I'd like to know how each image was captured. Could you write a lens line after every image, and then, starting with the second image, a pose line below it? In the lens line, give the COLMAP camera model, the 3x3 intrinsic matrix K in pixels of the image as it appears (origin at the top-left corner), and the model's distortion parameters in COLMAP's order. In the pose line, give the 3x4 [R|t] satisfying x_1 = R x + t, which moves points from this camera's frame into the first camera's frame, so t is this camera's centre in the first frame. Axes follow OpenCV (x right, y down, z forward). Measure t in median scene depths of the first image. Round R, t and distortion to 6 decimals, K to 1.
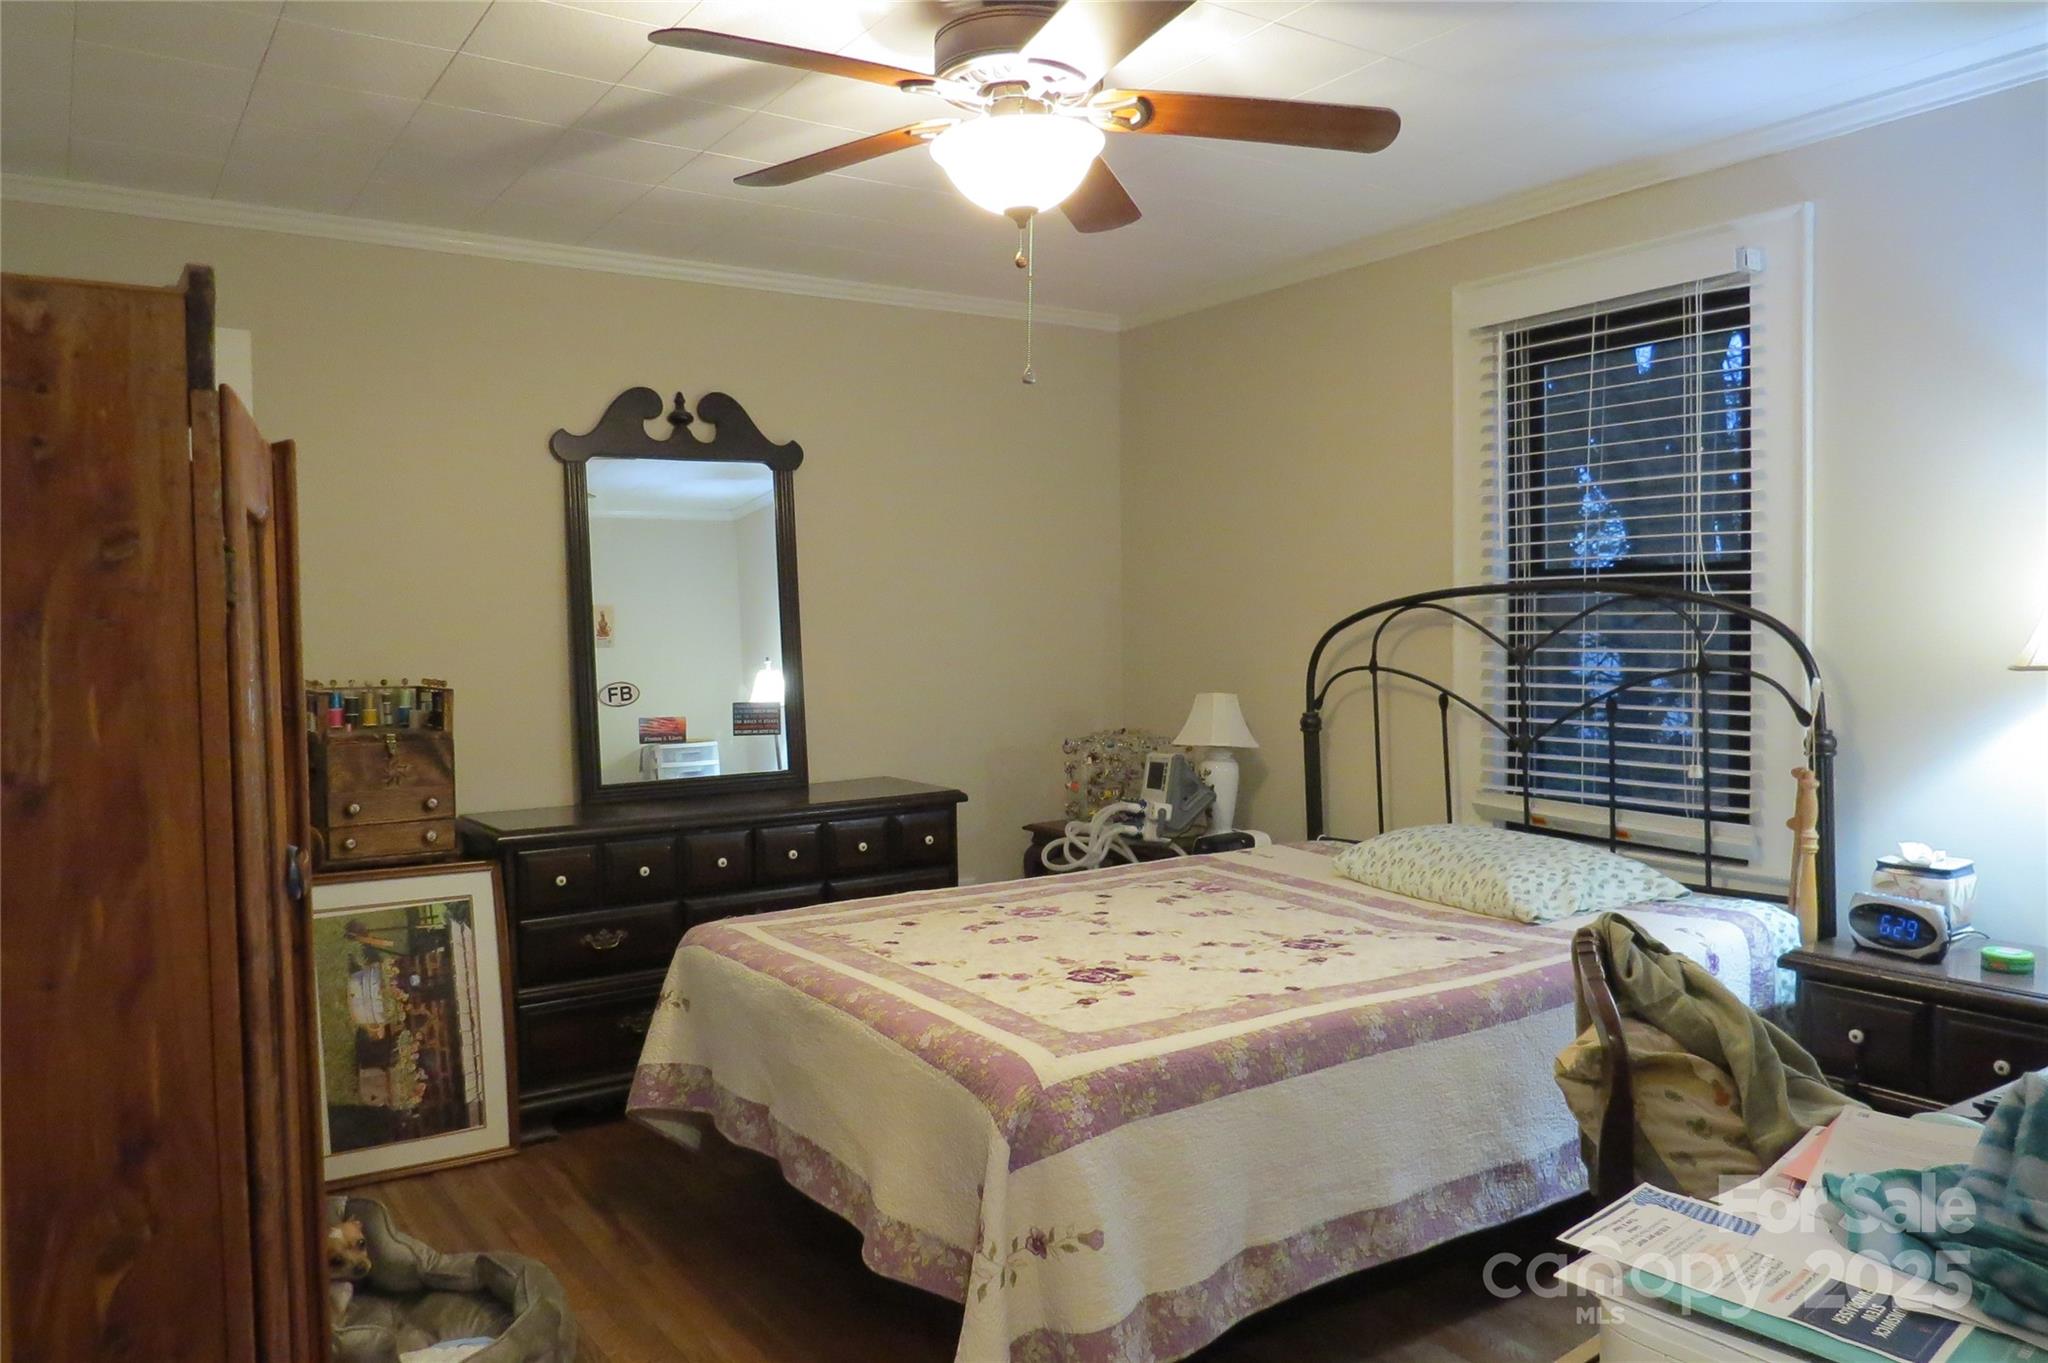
lens RADIAL K [[1459.6, 0, 1024.2], [0, 1459.6, 678.8], [0, 0, 1]] dist [-0.029937, 0.014216]
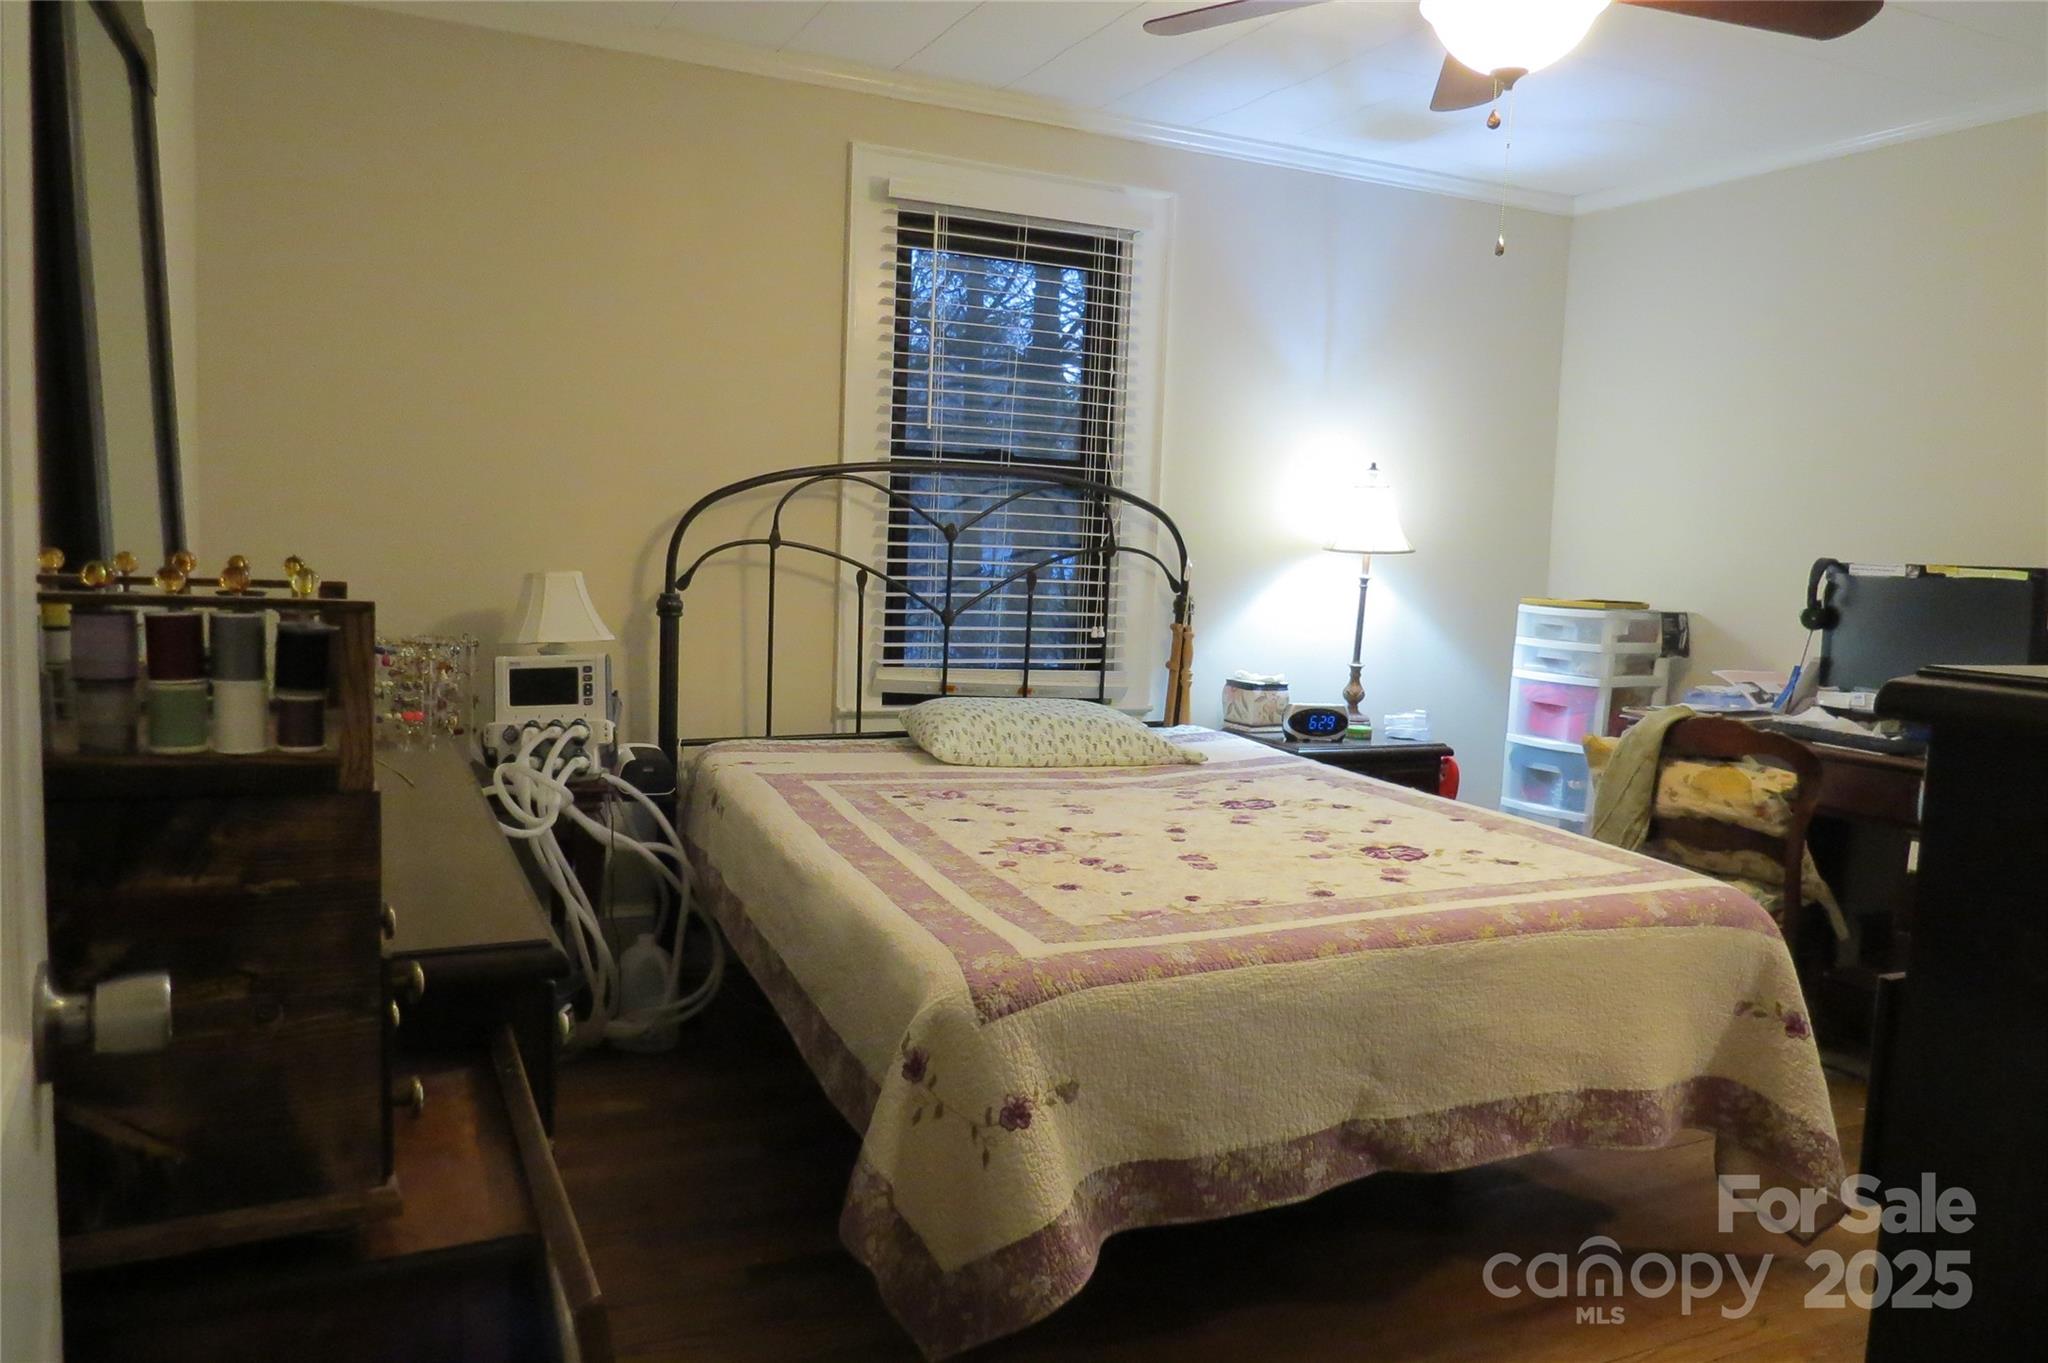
lens RADIAL K [[1459.6, 0, 1024.9], [0, 1459.6, 680.1], [0, 0, 1]] dist [-0.029937, 0.014216]
pose [[0.153774, -0.082132, 0.984687, -0.701197], [-0.008708, 0.996388, 0.084468, 0.000235], [-0.988068, -0.021563, 0.152503, 0.792421]]
